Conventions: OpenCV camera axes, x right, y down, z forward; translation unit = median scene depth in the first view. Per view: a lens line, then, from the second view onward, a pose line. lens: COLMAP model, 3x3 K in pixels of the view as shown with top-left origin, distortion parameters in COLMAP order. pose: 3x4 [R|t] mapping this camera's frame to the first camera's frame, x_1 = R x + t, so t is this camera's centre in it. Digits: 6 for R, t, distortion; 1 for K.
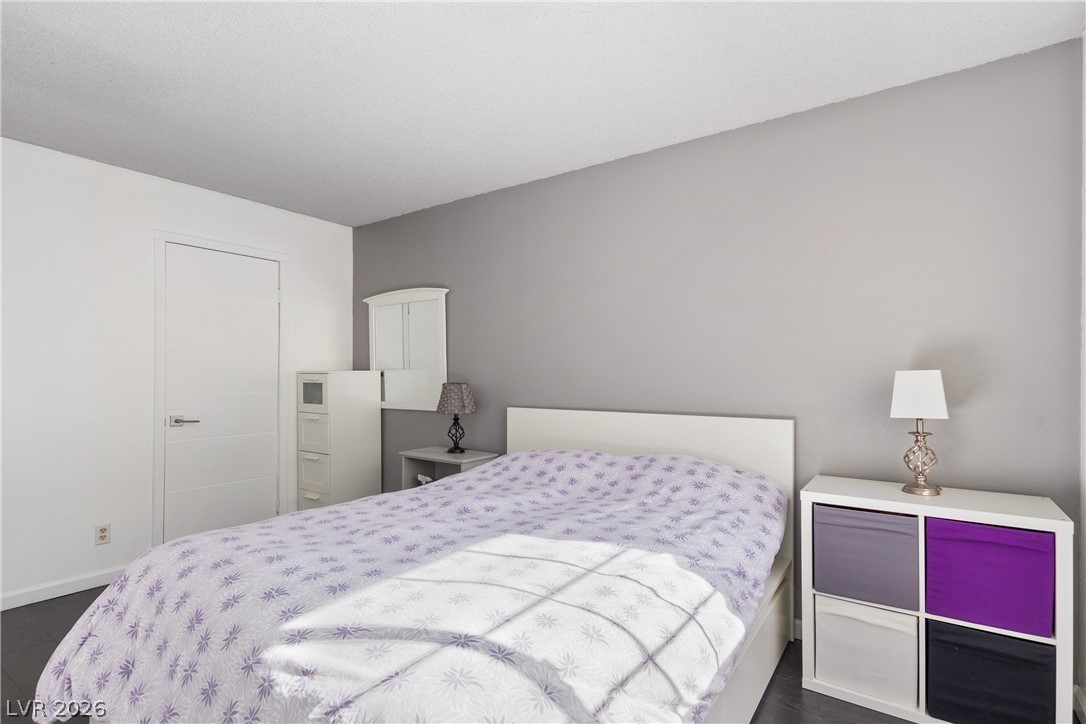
lens RADIAL K [[524.3, 0, 547.4], [0, 524.3, 370.8], [0, 0, 1]] dist [-0.002502, -0.000768]
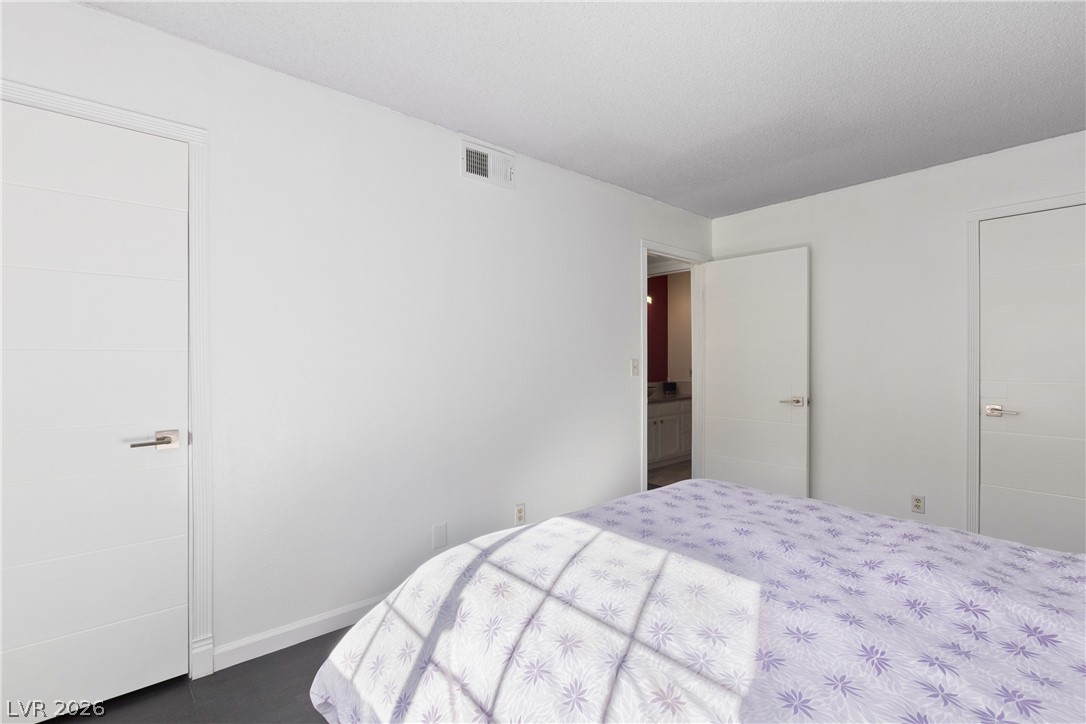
lens RADIAL K [[495.9, 0, 561.7], [0, 495.9, 361.8], [0, 0, 1]] dist [-0.001587, -0.000300]
pose [[-0.217618, -0.001147, -0.976033, 0.638151], [0.004954, 0.999985, -0.002280, 0.015544], [0.976021, -0.005332, -0.217609, 0.904908]]
